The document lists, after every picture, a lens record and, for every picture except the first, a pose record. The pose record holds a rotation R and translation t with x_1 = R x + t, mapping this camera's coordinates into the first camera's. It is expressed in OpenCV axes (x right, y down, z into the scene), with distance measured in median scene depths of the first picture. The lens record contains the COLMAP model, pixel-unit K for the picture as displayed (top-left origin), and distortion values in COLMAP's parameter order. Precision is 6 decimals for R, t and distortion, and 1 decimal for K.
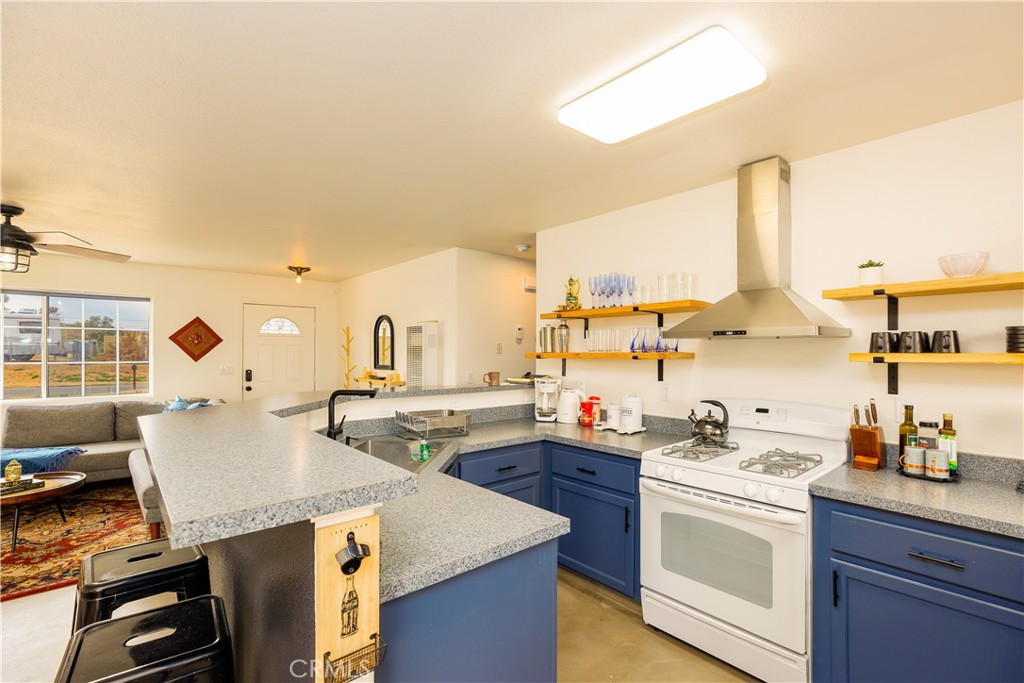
lens RADIAL K [[462.9, 0, 525.0], [0, 462.9, 350.3], [0, 0, 1]] dist [0.000242, 0.001142]
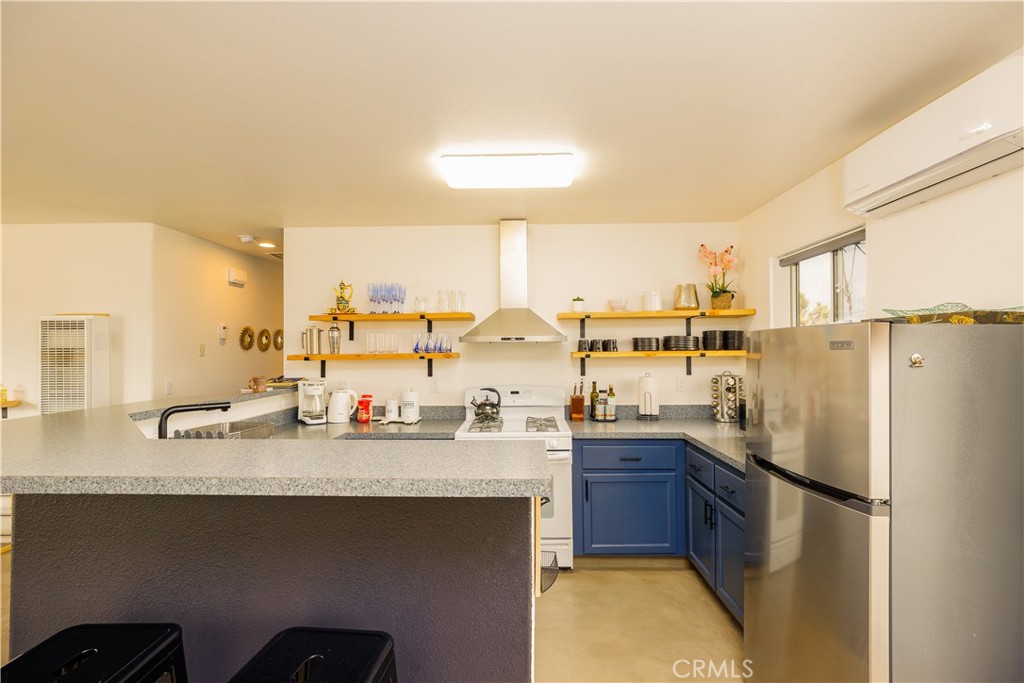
lens RADIAL K [[465.7, 0, 511.5], [0, 465.7, 346.2], [0, 0, 1]] dist [-0.003941, 0.000653]
pose [[0.682493, -0.003937, 0.730881, -0.418702], [0.007173, 0.999973, -0.001312, -0.009257], [-0.730857, 0.006138, 0.682504, 0.015578]]
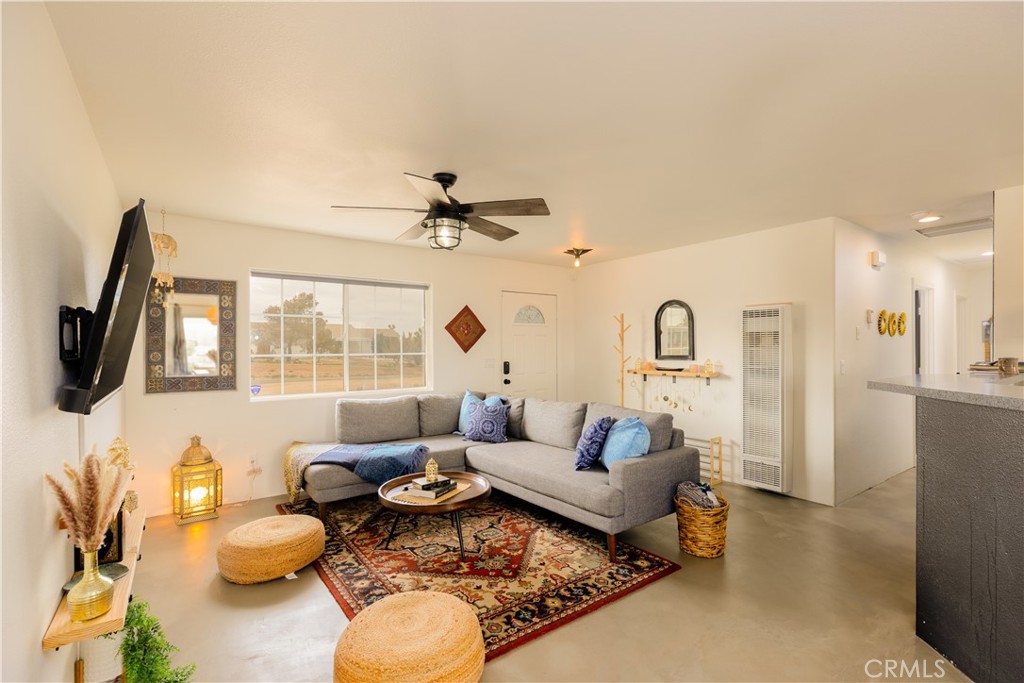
lens RADIAL K [[465.7, 0, 511.5], [0, 465.7, 346.2], [0, 0, 1]] dist [-0.003941, 0.000653]
pose [[0.995825, -0.009153, -0.090818, -0.909588], [0.009327, 0.999955, 0.001484, 0.017213], [0.090800, -0.002325, 0.995866, 0.110078]]
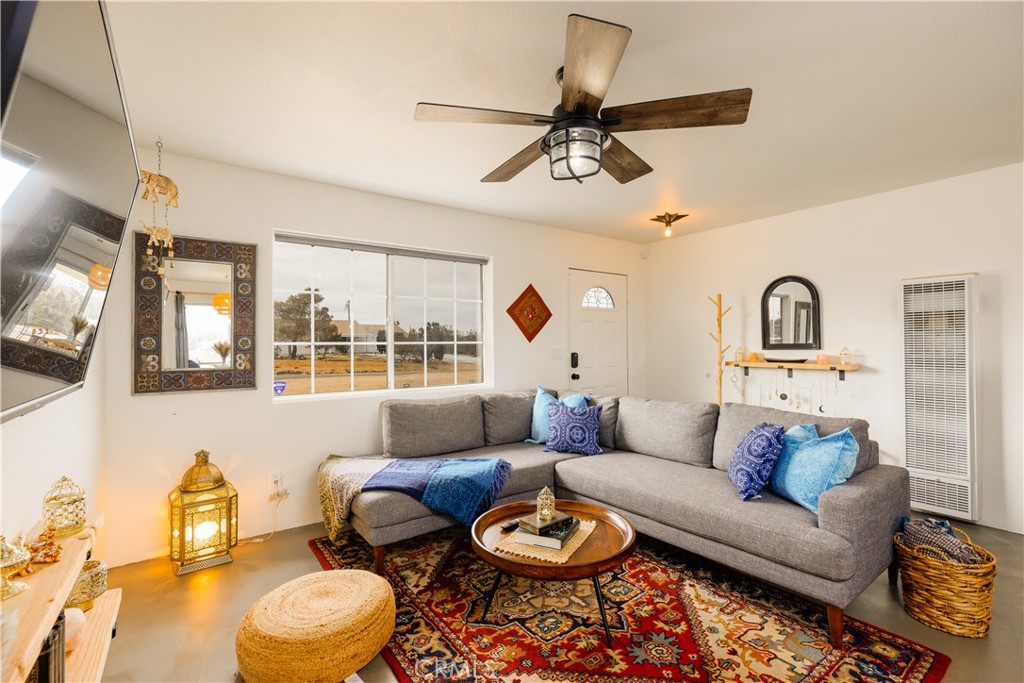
lens RADIAL K [[457.5, 0, 513.0], [0, 457.5, 338.1], [0, 0, 1]] dist [-0.001554, 0.000799]
pose [[0.996330, -0.012057, -0.084739, -1.153363], [0.011321, 0.999894, -0.009164, 0.042357], [0.084841, 0.008171, 0.996361, 0.396509]]
